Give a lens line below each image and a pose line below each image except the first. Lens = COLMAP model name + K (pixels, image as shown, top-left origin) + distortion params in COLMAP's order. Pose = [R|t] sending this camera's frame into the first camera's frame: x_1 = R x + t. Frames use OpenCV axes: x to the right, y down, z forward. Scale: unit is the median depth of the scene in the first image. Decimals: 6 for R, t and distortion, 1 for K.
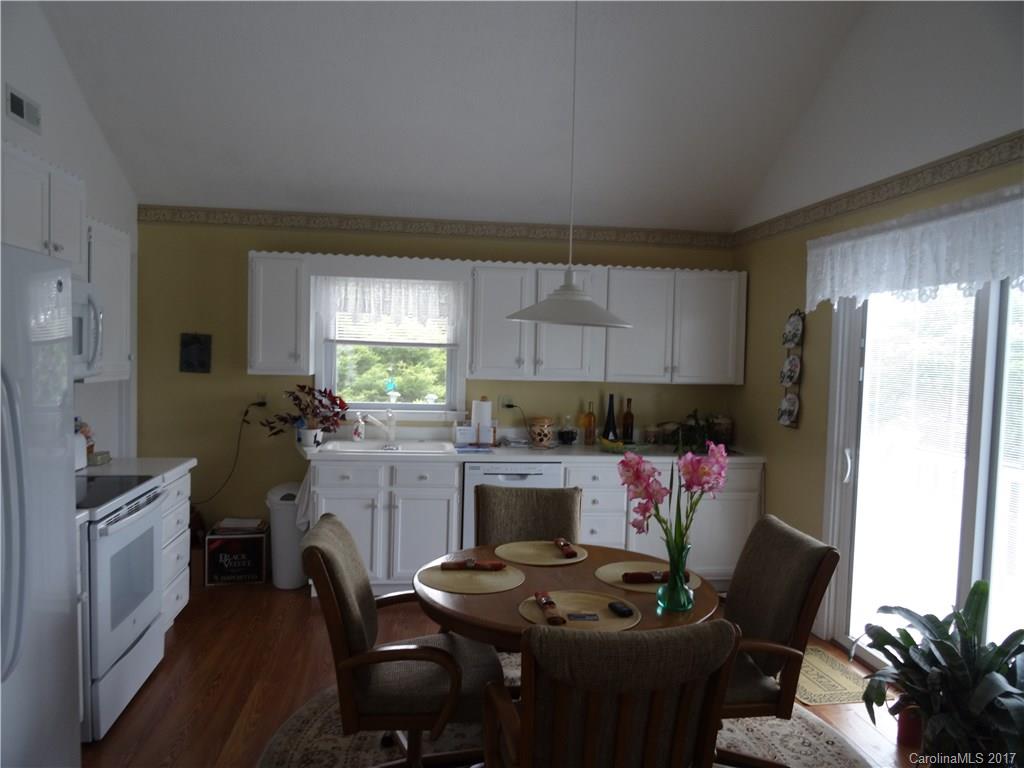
lens RADIAL K [[733.4, 0, 508.2], [0, 733.4, 385.7], [0, 0, 1]] dist [0.008343, 0.001977]
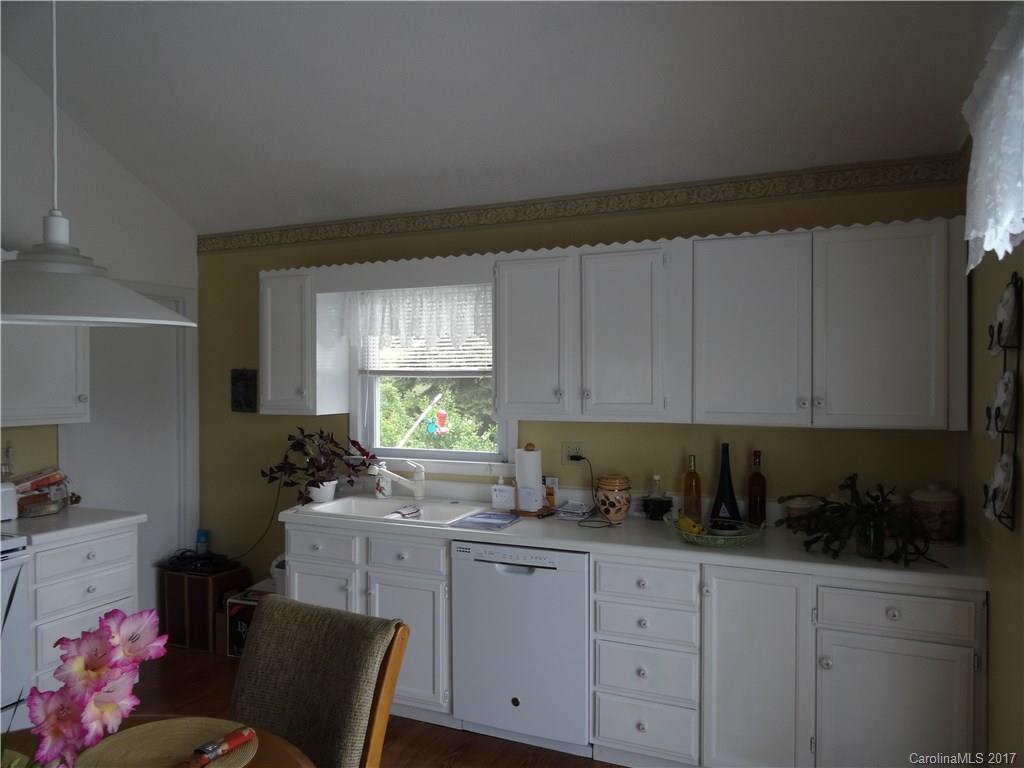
lens RADIAL K [[733.4, 0, 514.1], [0, 733.4, 384.3], [0, 0, 1]] dist [0.008343, 0.001977]
pose [[0.856949, -0.023627, -0.514859, 0.324836], [0.000655, 0.998998, -0.044754, -0.011120], [0.515400, 0.038015, 0.856106, 0.395182]]
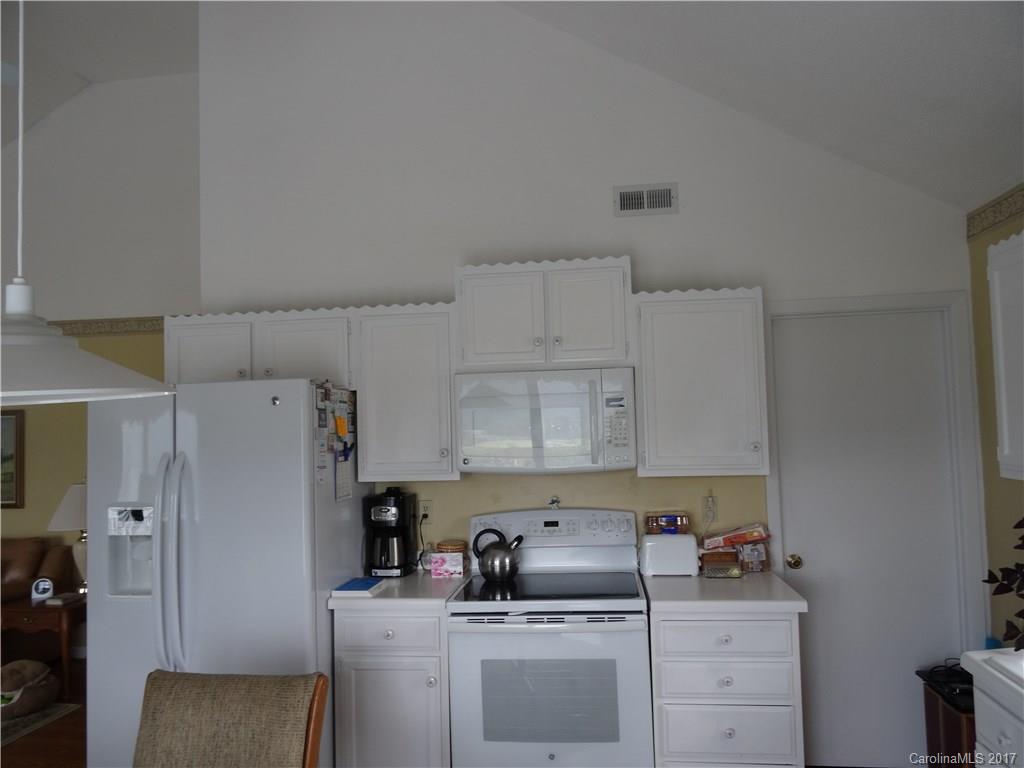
lens RADIAL K [[733.4, 0, 512.5], [0, 733.4, 384.7], [0, 0, 1]] dist [0.008343, 0.001977]
pose [[-0.257893, -0.064873, -0.963993, 0.238401], [-0.019651, 0.997889, -0.061897, -0.039721], [0.965974, 0.002980, -0.258623, 0.755651]]
